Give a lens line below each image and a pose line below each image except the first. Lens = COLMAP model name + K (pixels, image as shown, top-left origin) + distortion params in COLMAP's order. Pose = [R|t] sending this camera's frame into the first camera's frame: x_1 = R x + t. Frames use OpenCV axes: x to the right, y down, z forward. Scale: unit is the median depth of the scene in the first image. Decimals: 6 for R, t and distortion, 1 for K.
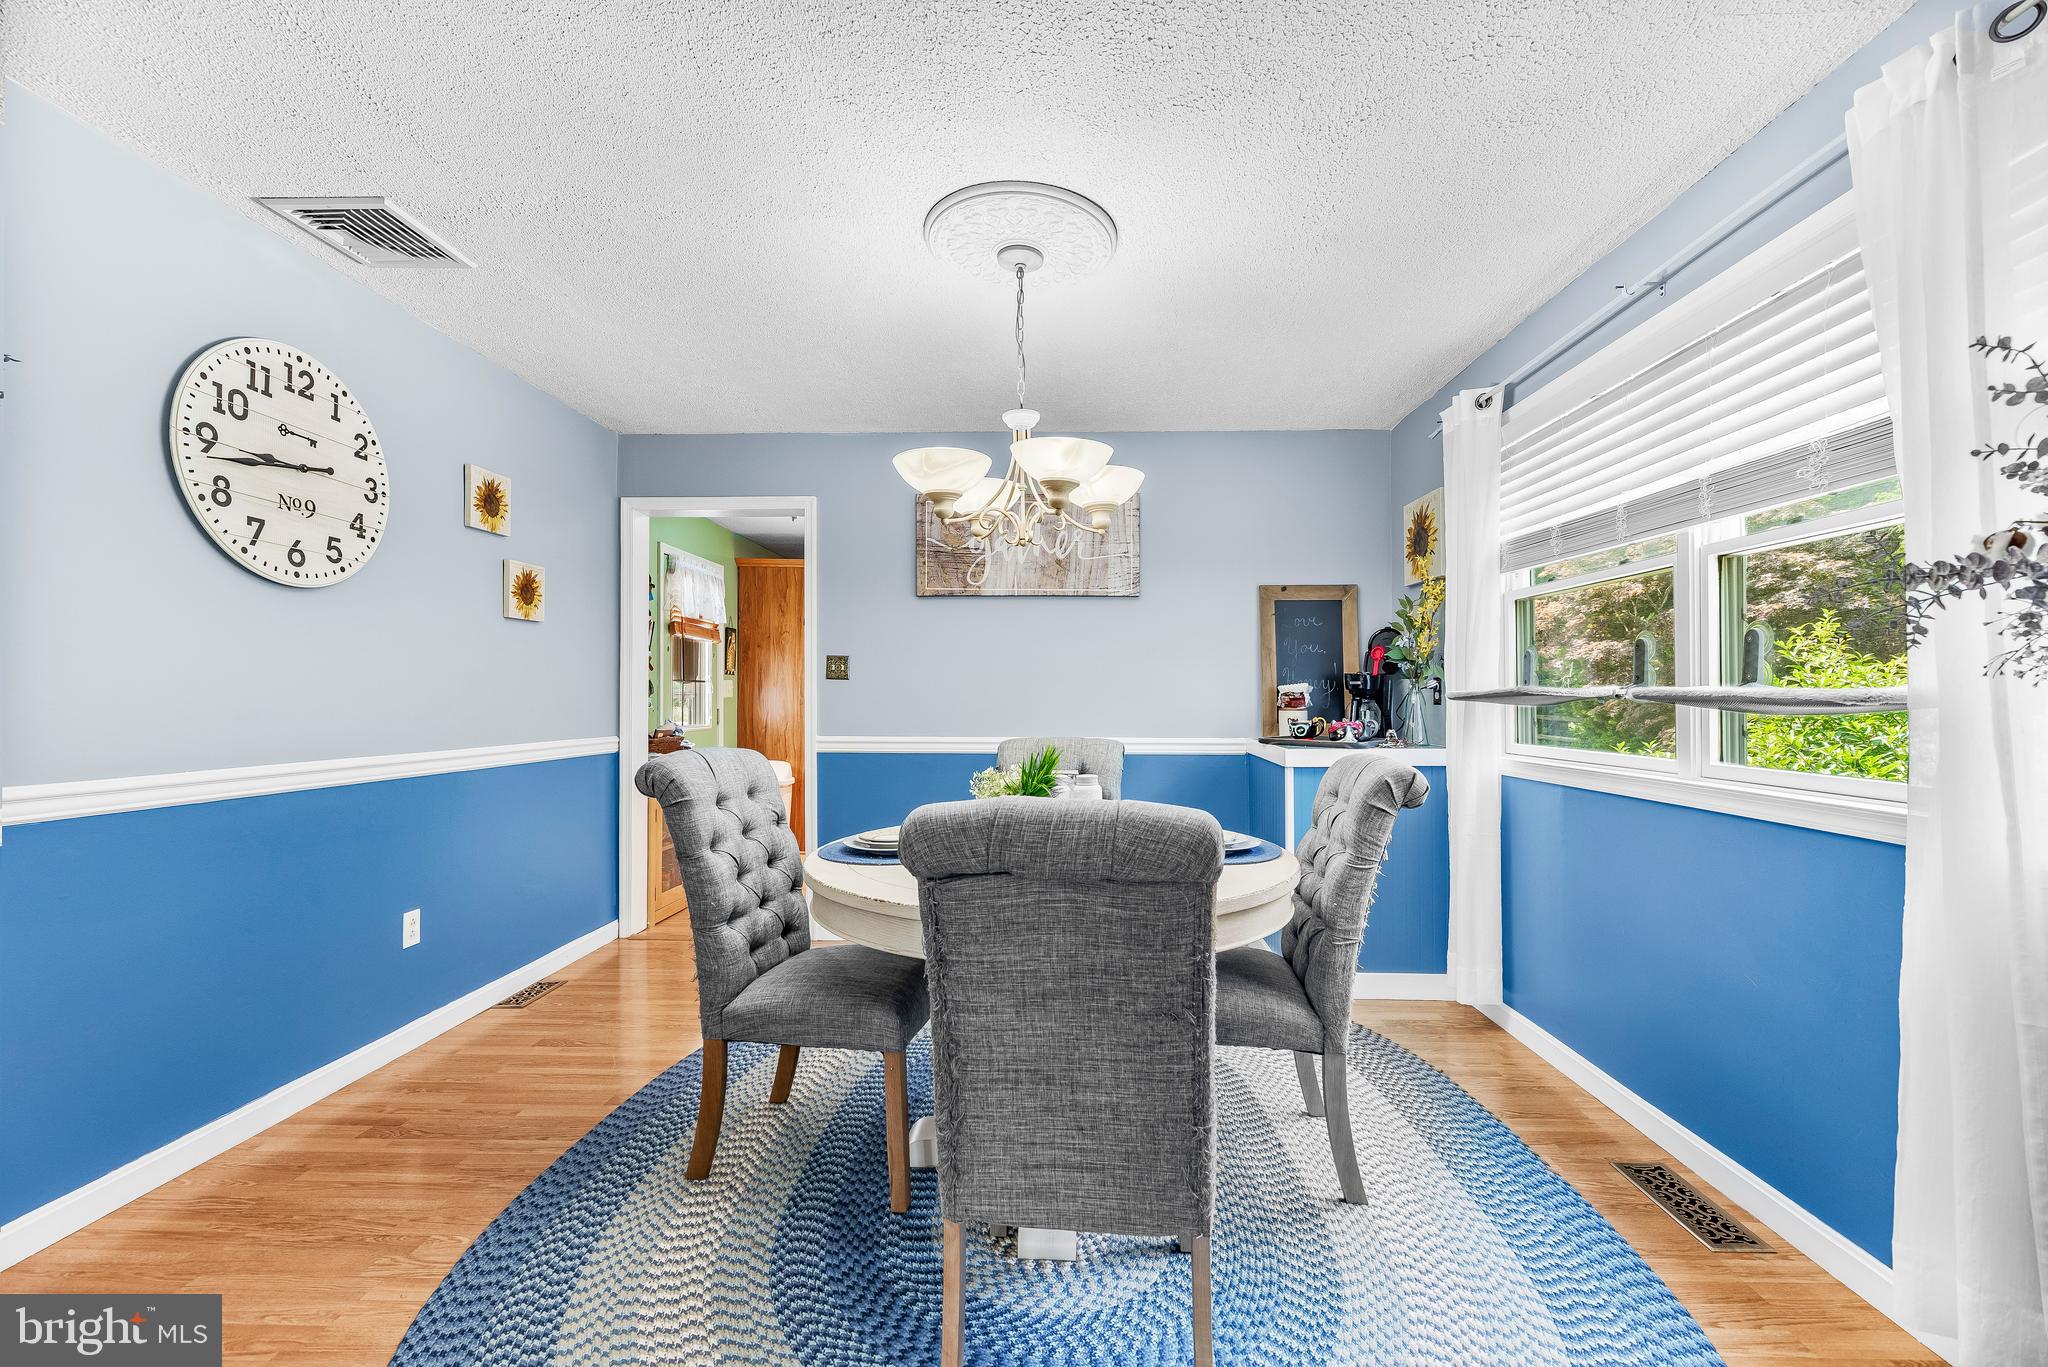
lens RADIAL K [[842.1, 0, 1043.2], [0, 842.1, 682.1], [0, 0, 1]] dist [0.000917, 0.000372]
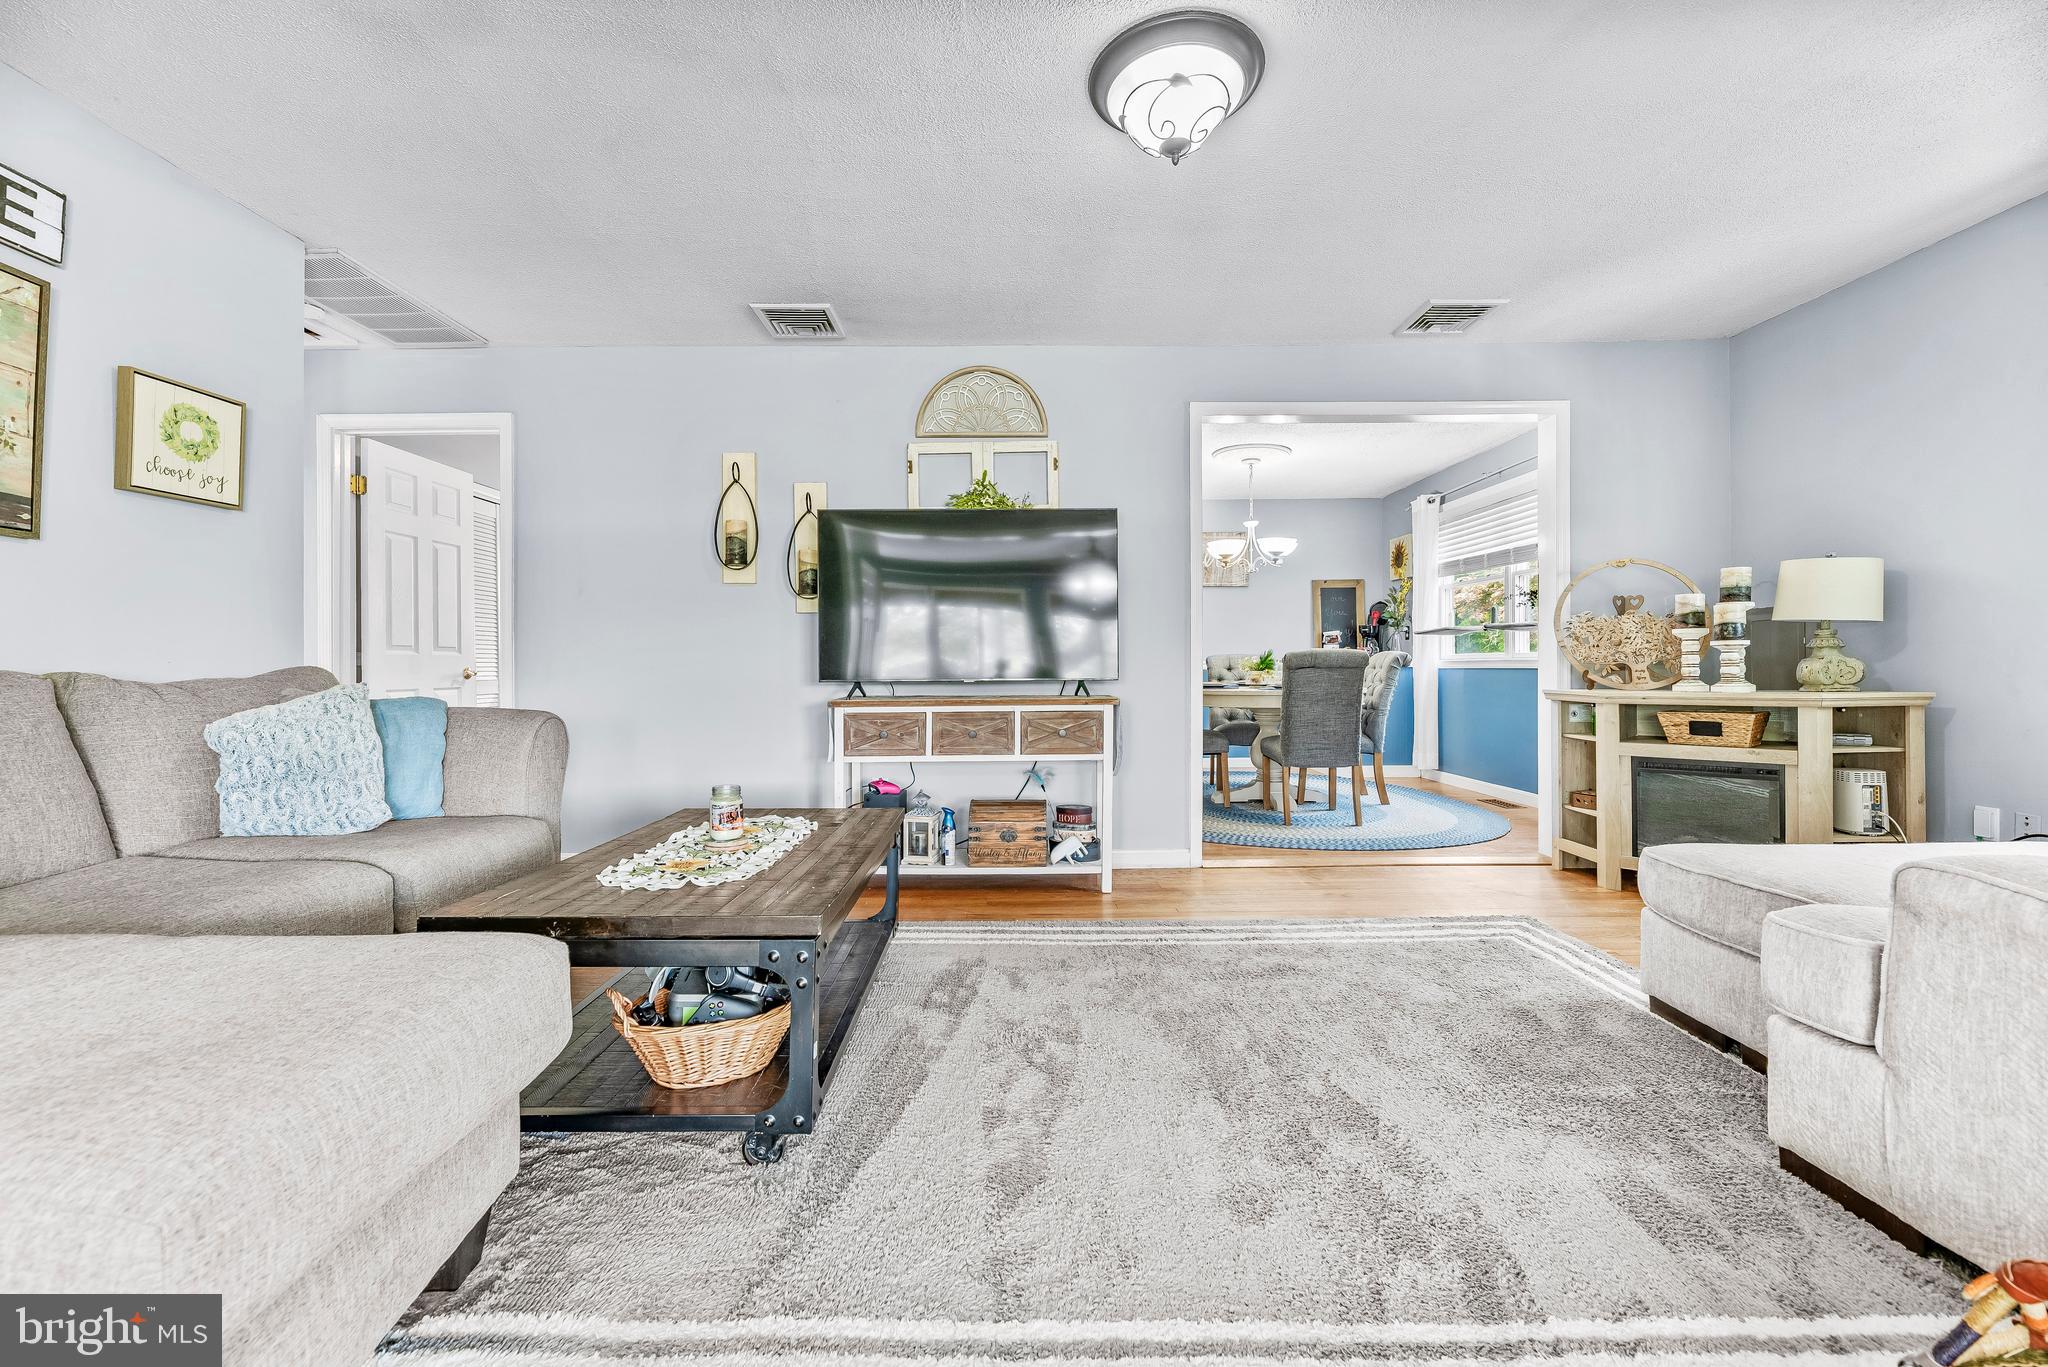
lens RADIAL K [[842.1, 0, 968.9], [0, 842.1, 678.3], [0, 0, 1]] dist [0.000917, 0.000372]
pose [[0.999874, -0.009062, -0.013046, -0.597581], [0.009416, 0.999581, 0.027388, 0.057725], [0.012792, -0.027507, 0.999540, -1.110819]]
